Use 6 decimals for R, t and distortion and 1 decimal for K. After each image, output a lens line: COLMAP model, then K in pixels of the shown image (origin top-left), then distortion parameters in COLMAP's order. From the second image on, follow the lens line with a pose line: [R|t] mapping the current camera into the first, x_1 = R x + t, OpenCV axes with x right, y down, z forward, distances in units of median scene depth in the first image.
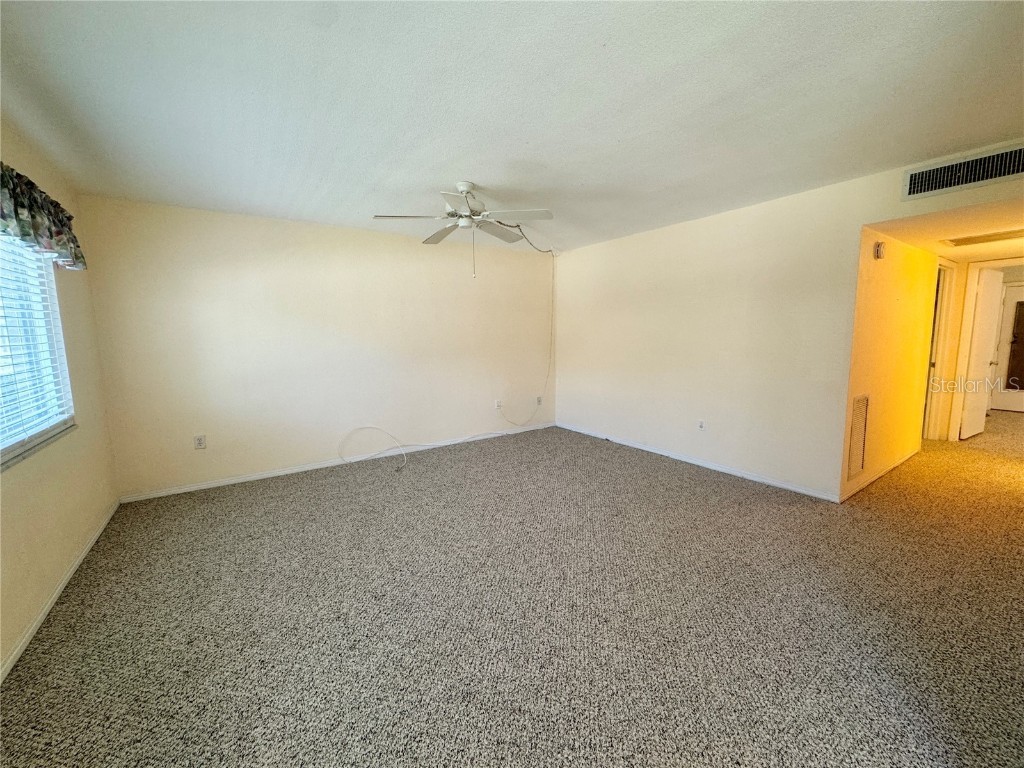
lens RADIAL K [[408.5, 0, 512.1], [0, 408.5, 383.4], [0, 0, 1]] dist [-0.003807, 0.000583]
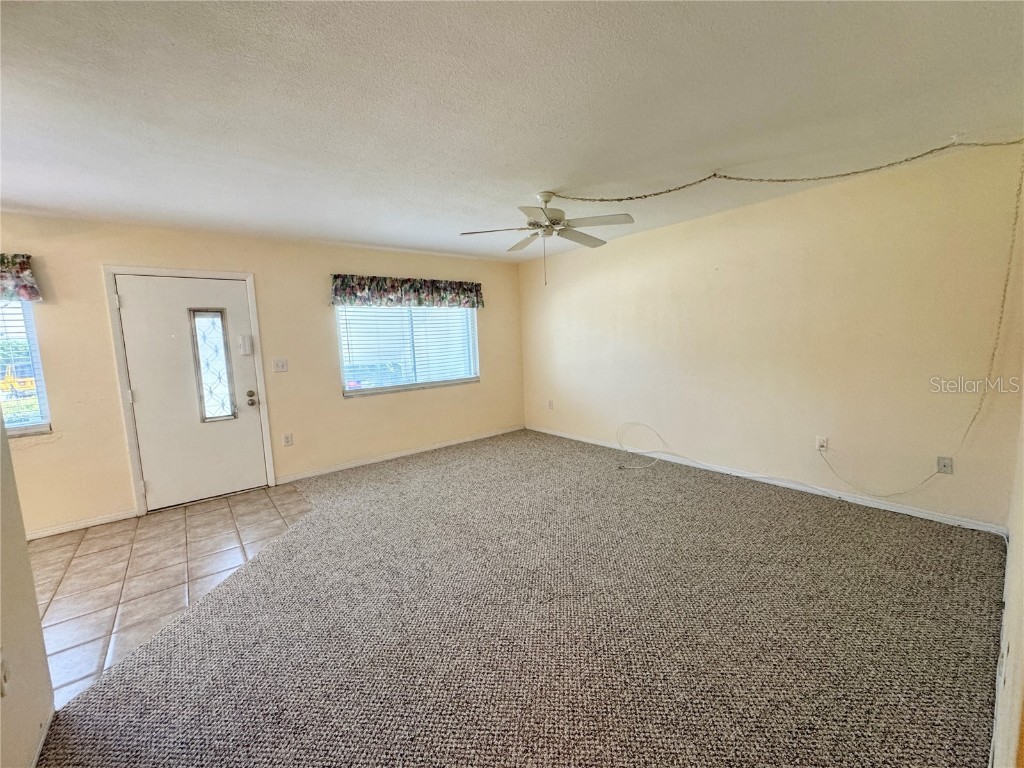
lens RADIAL K [[408.5, 0, 512.7], [0, 408.5, 380.1], [0, 0, 1]] dist [-0.003807, 0.000583]
pose [[0.086688, 0.114248, -0.989663, 0.780171], [-0.083347, 0.990752, 0.107073, -0.105700], [0.992743, 0.073203, 0.095409, 0.707122]]
